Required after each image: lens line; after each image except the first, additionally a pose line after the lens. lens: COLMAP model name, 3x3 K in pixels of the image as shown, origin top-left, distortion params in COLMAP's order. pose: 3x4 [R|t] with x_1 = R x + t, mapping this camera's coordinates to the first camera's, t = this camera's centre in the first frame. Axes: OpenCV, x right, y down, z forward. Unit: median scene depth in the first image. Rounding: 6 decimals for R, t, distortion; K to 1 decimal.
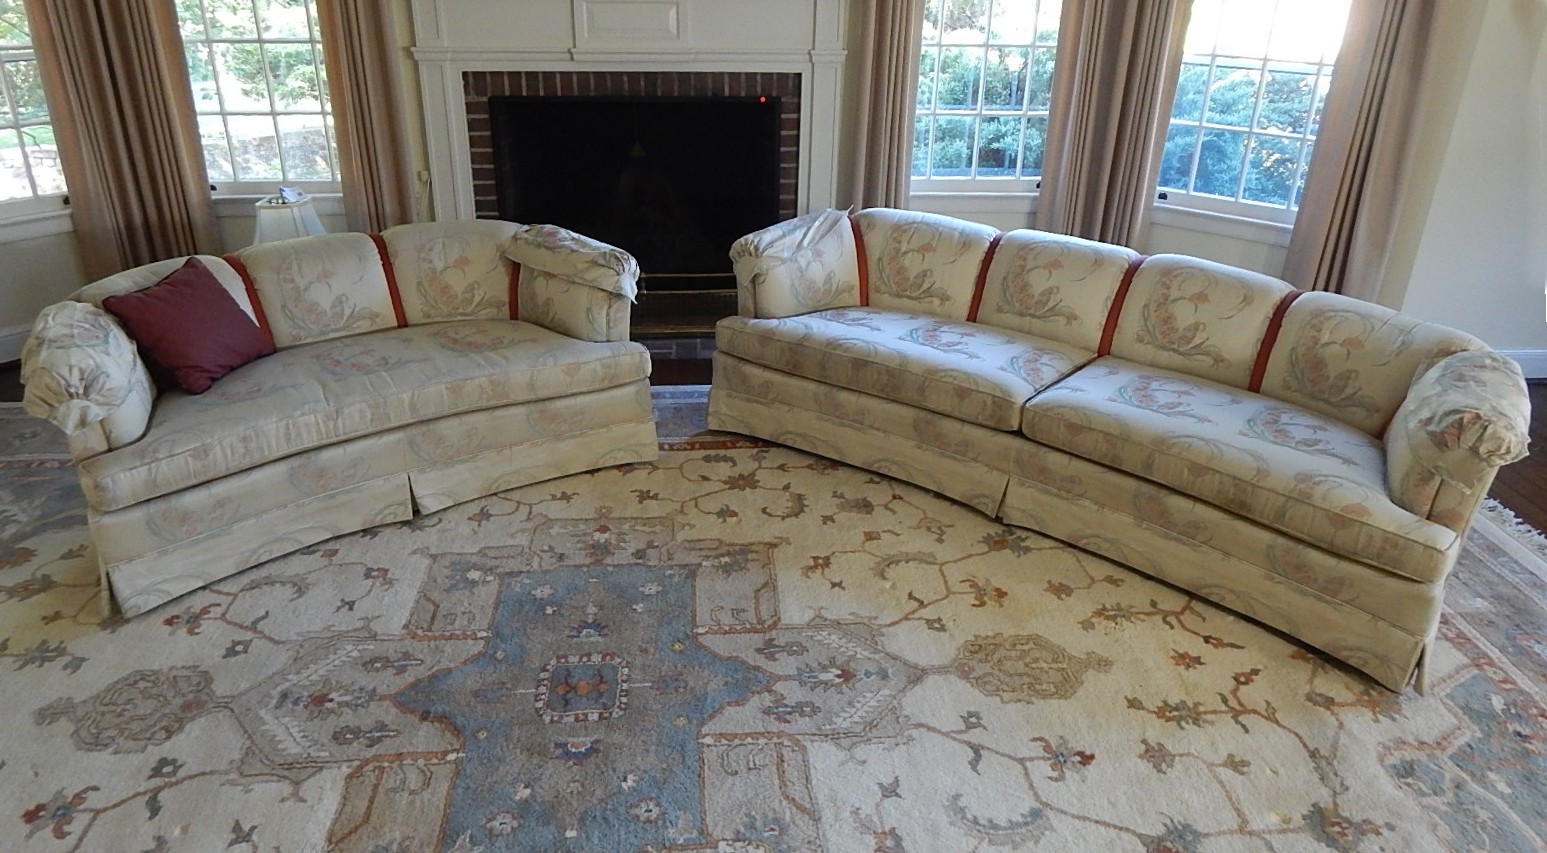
lens RADIAL K [[1077.3, 0, 717.6], [0, 1077.3, 429.9], [0, 0, 1]] dist [-0.006911, -0.006419]
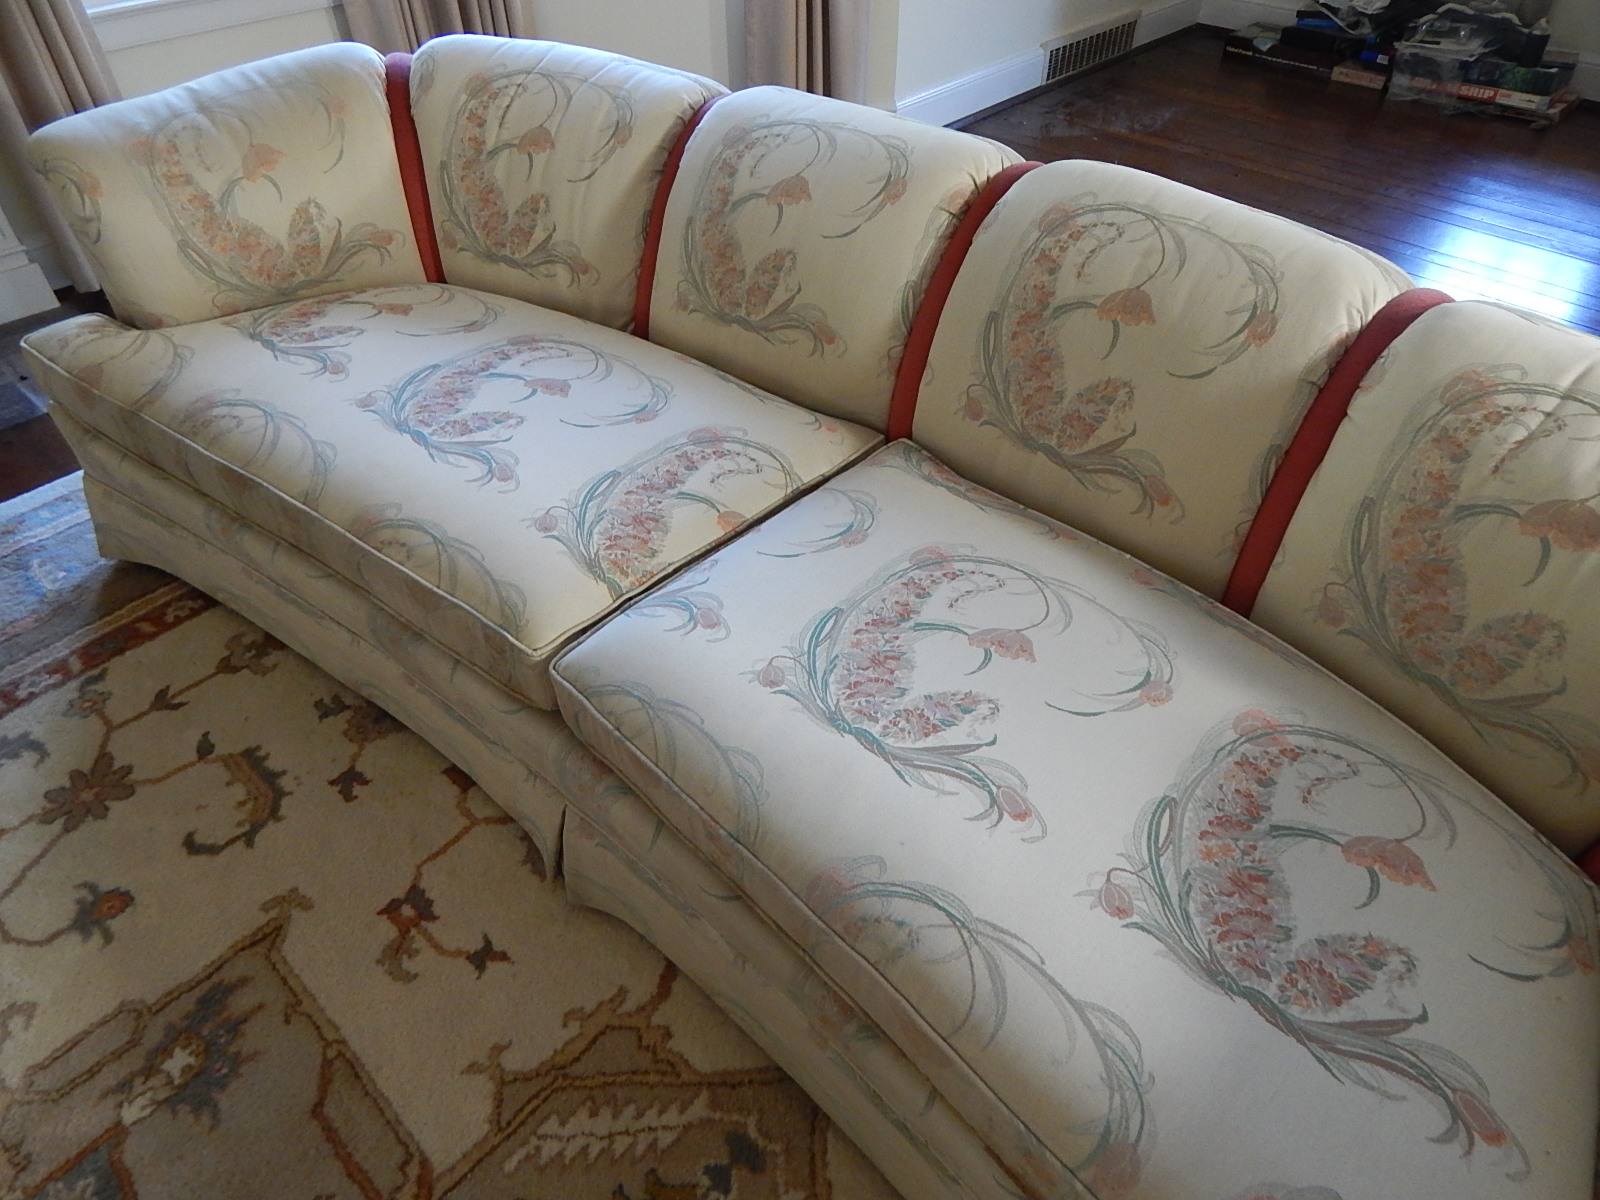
lens RADIAL K [[1020.7, 0, 800.0], [0, 1020.7, 600.0], [0, 0, 1]] dist [-0.001198, 0.000129]
pose [[0.999132, 0.007544, -0.040962, 0.370439], [0.005005, 0.954587, 0.297890, -0.136215], [0.041349, -0.297837, 0.953721, 0.677585]]
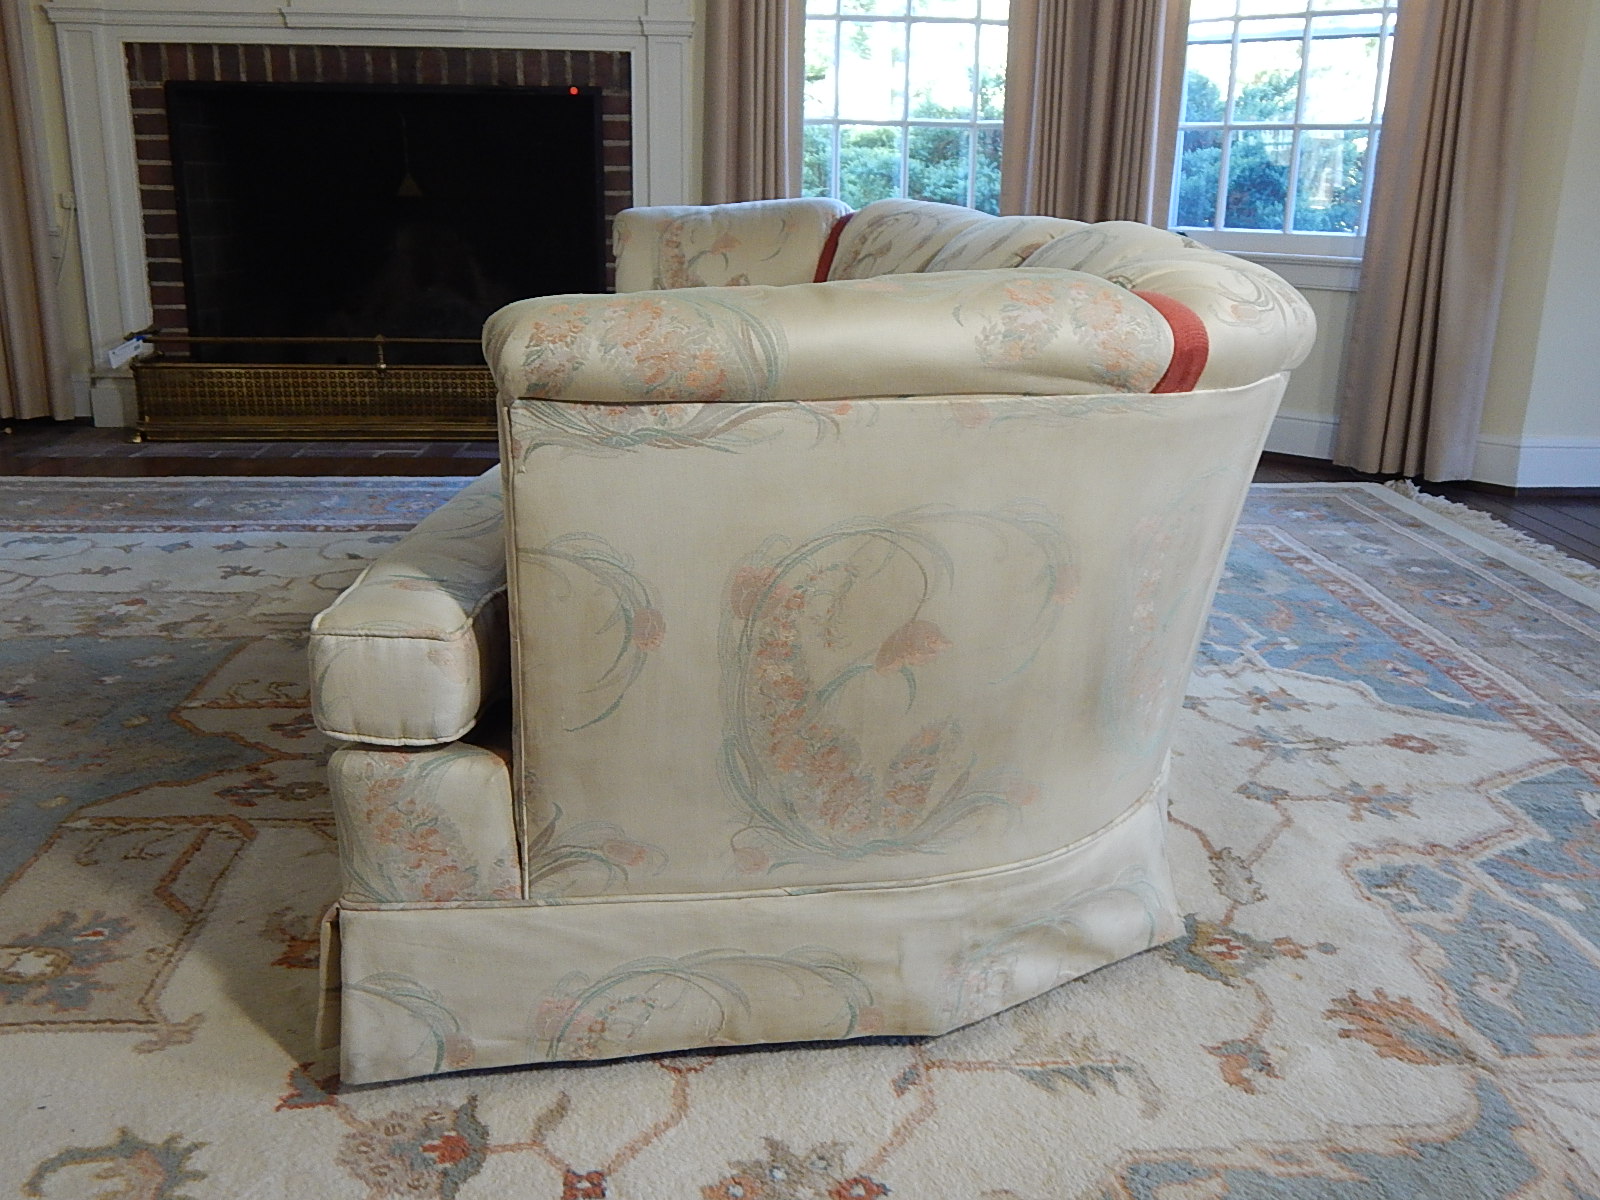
lens RADIAL K [[1486.7, 0, 800.0], [0, 1486.7, 600.0], [0, 0, 1]] dist [-0.010025, -0.013961]
pose [[0.999963, 0.008542, -0.000377, 0.189897], [-0.008484, 0.985663, -0.168515, 0.164624], [-0.001068, 0.168512, 0.985699, 0.142811]]
